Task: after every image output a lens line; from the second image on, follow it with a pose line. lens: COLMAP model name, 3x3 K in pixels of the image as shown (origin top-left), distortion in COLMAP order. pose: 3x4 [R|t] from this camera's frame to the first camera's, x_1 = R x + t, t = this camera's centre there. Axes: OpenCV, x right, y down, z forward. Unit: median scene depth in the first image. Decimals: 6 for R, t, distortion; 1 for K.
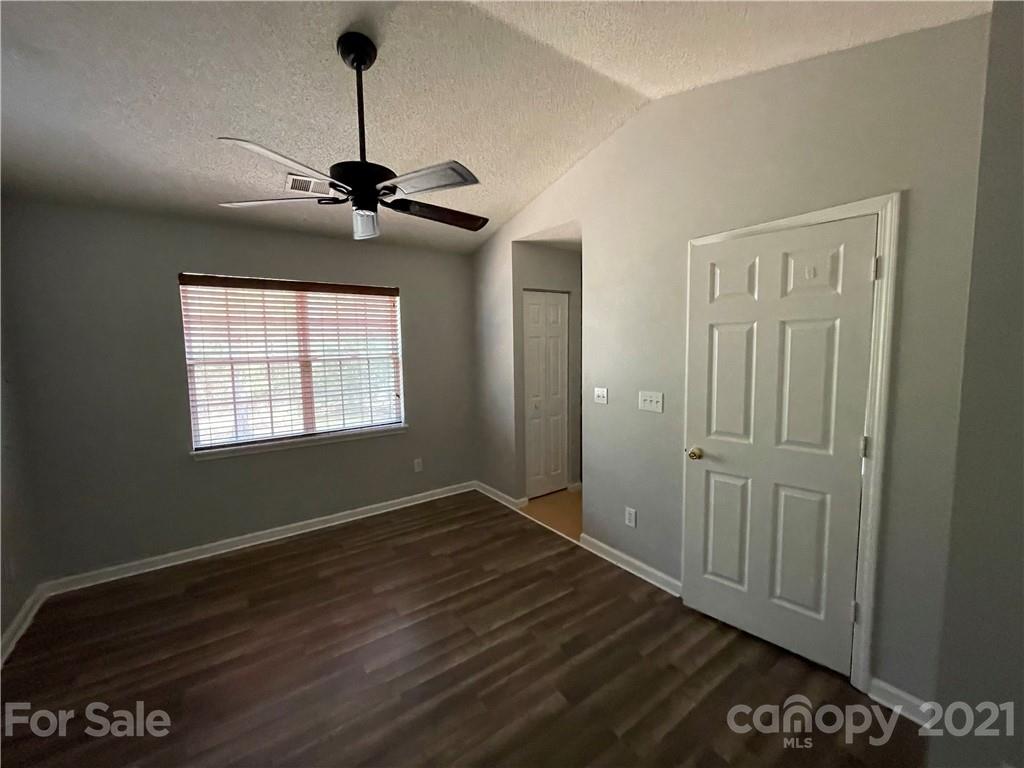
lens RADIAL K [[412.0, 0, 512.1], [0, 412.0, 381.9], [0, 0, 1]] dist [-0.005637, 0.000274]
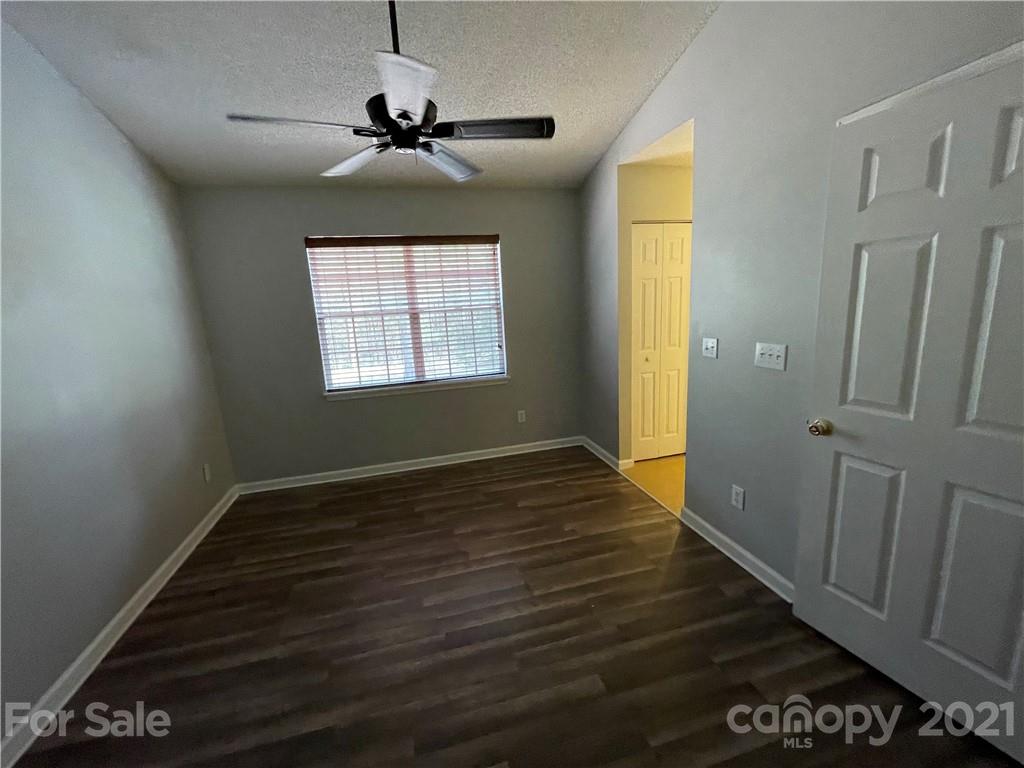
lens RADIAL K [[413.6, 0, 511.2], [0, 413.6, 380.8], [0, 0, 1]] dist [-0.001801, -0.000402]
pose [[0.932555, 0.036388, -0.359189, 0.141649], [0.005241, 0.993438, 0.114250, 0.002836], [0.360989, -0.108427, 0.926245, 0.094108]]
